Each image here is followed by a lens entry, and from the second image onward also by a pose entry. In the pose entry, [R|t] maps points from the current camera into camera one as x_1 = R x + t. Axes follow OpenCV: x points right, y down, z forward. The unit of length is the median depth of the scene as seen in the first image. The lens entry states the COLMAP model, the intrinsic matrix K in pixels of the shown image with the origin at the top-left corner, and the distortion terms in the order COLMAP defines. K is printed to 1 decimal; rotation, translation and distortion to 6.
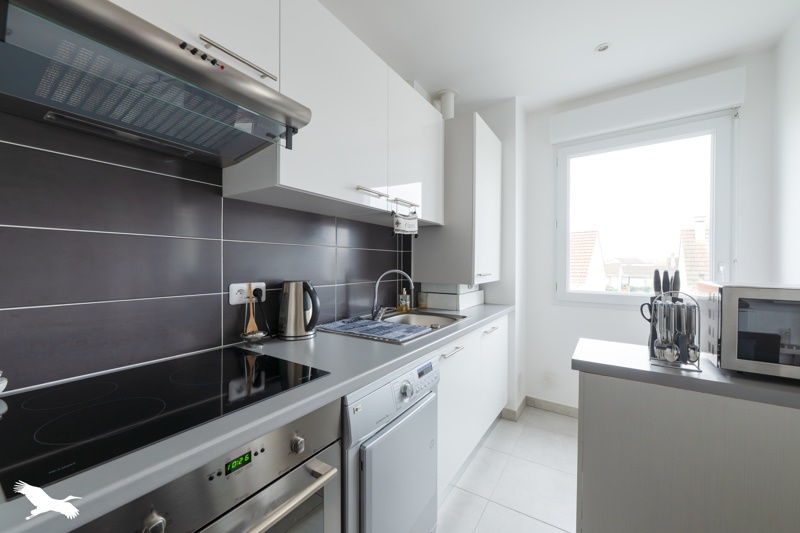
lens RADIAL K [[316.8, 0, 402.8], [0, 316.8, 266.2], [0, 0, 1]] dist [0.000974, 0.000001]
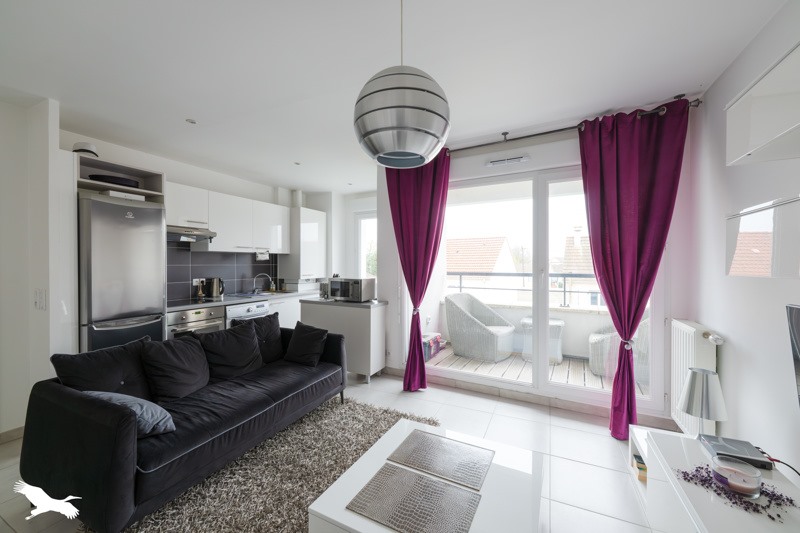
lens RADIAL K [[314.1, 0, 402.5], [0, 314.1, 265.7], [0, 0, 1]] dist [-0.001359, -0.000067]
pose [[0.992128, -0.004464, 0.125146, 0.887476], [0.004301, 0.999990, 0.001569, -0.056960], [-0.125152, -0.001019, 0.992137, -1.849202]]
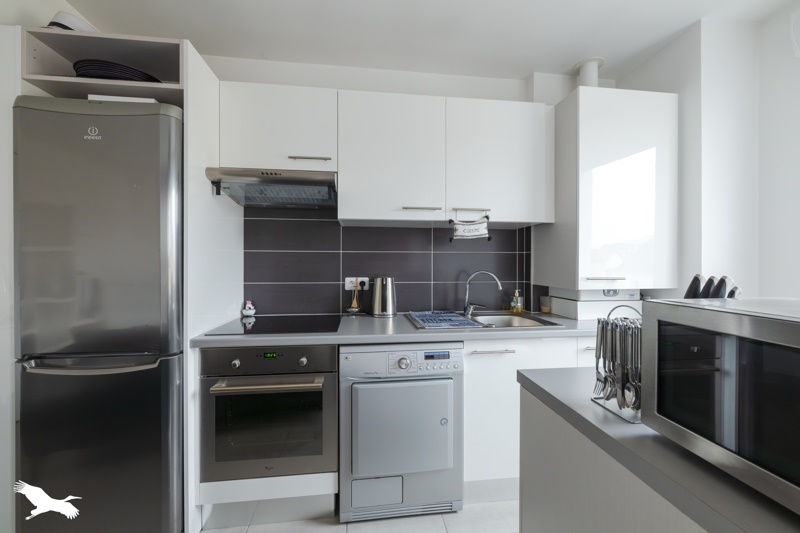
lens RADIAL K [[316.8, 0, 402.8], [0, 316.8, 266.2], [0, 0, 1]] dist [0.000974, 0.000001]
pose [[0.642596, 0.000194, -0.766205, 0.736067], [-0.004945, 0.999980, -0.003894, 0.001322], [0.766189, 0.006291, 0.642584, 0.120516]]
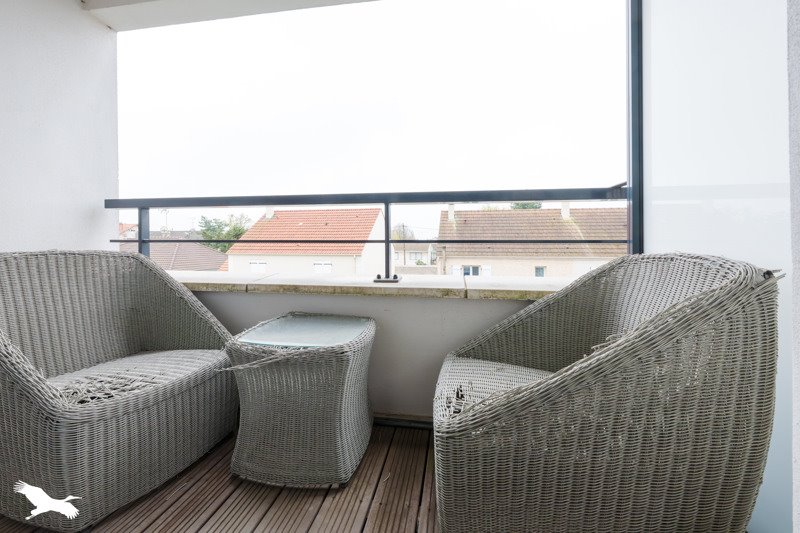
lens RADIAL K [[319.4, 0, 403.3], [0, 319.4, 246.9], [0, 0, 1]] dist [0.000461, 0.000034]
pose [[0.898209, -0.005097, 0.439539, 2.140710], [0.007458, 0.999966, -0.003643, 0.186800], [-0.439505, 0.006550, 0.898216, -0.347697]]
